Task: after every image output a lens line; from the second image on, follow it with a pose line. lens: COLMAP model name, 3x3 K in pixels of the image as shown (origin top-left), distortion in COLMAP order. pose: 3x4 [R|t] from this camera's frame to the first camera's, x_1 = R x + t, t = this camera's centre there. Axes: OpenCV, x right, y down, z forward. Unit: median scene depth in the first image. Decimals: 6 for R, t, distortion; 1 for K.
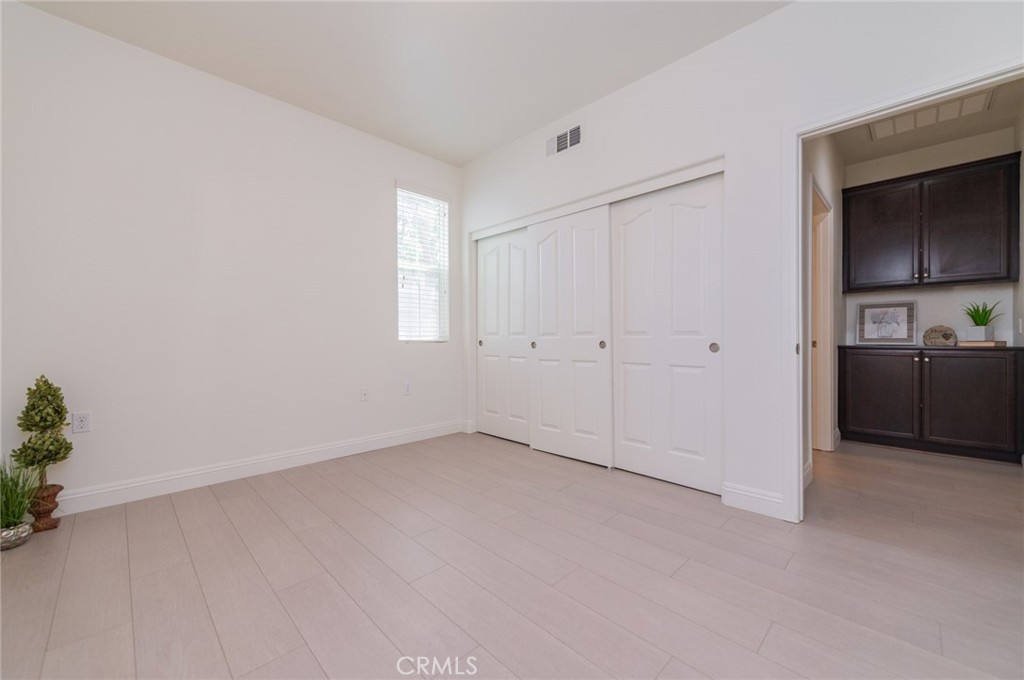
lens RADIAL K [[399.0, 0, 512.0], [0, 399.0, 340.0], [0, 0, 1]] dist [0.010112, -0.000166]
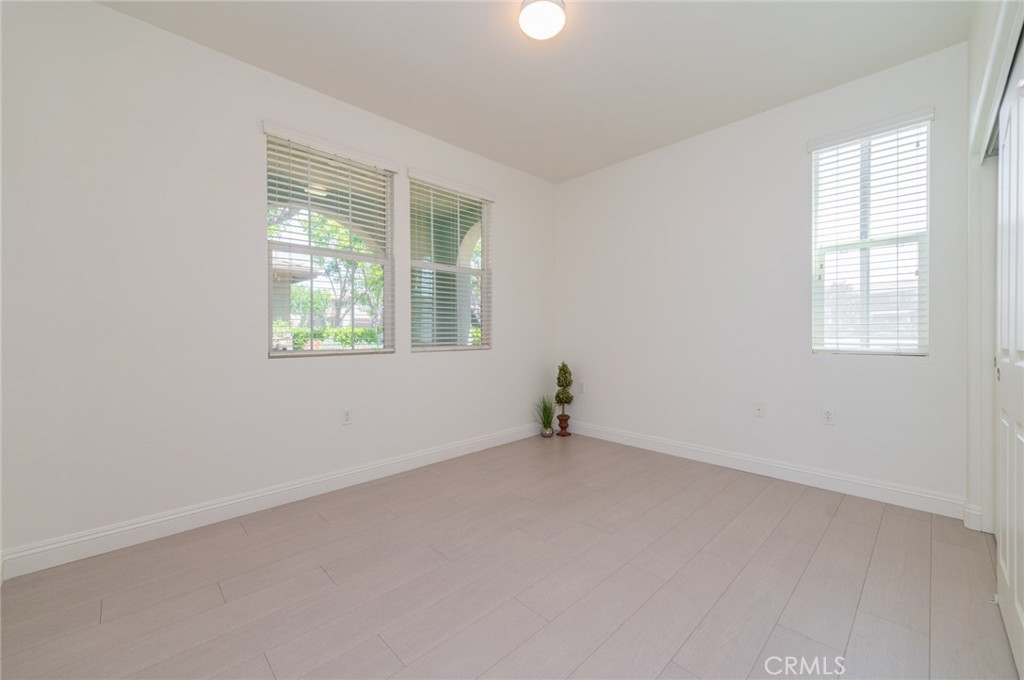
lens RADIAL K [[399.0, 0, 512.0], [0, 399.0, 340.0], [0, 0, 1]] dist [0.010112, -0.000166]
pose [[-0.022497, 0.013978, -0.999649, 0.832838], [-0.004889, 0.999889, 0.014091, -0.044305], [0.999735, 0.005204, -0.022427, 0.730076]]
